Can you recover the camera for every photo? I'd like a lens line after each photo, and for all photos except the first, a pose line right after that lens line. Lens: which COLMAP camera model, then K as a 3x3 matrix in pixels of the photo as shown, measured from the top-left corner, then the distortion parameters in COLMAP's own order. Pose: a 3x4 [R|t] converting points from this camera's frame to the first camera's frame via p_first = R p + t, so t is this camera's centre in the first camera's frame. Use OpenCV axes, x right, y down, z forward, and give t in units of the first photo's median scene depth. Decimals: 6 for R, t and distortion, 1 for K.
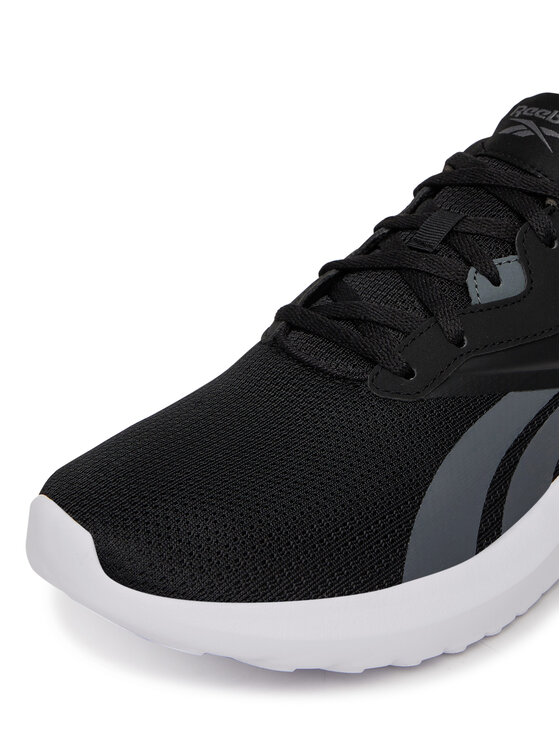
lens RADIAL K [[1261.9, 0, 279.7], [0, 1261.9, 373.9], [0, 0, 1]] dist [0.002472, 0.000000]
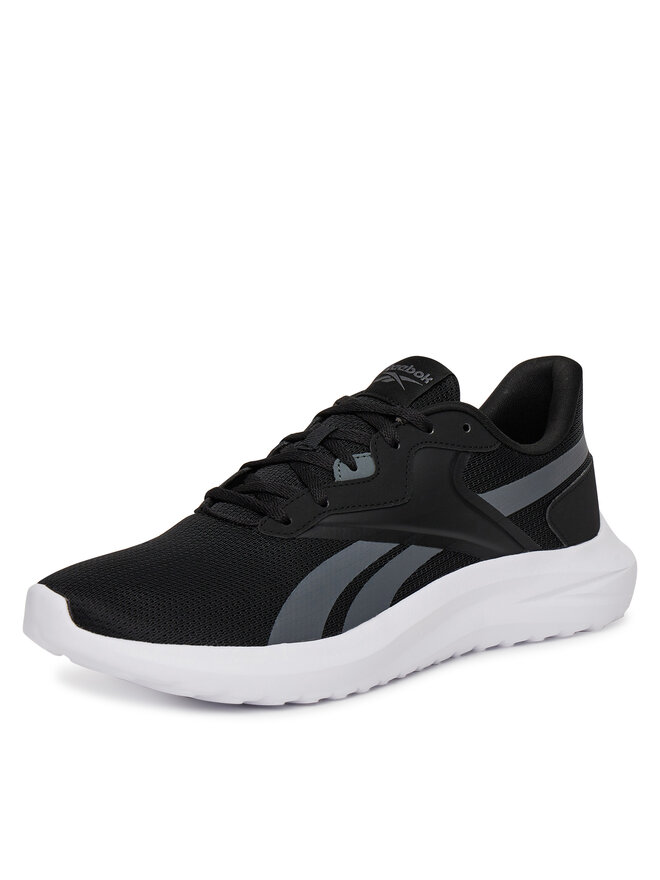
lens RADIAL K [[2244.4, 0, 330.4], [0, 2244.4, 439.5], [0, 0, 1]] dist [0.211566, 0.000000]
pose [[0.996538, 0.001420, -0.083123, 0.360834], [-0.025881, 0.955468, -0.293956, 0.660307], [0.079004, 0.295090, 0.952198, -1.488907]]
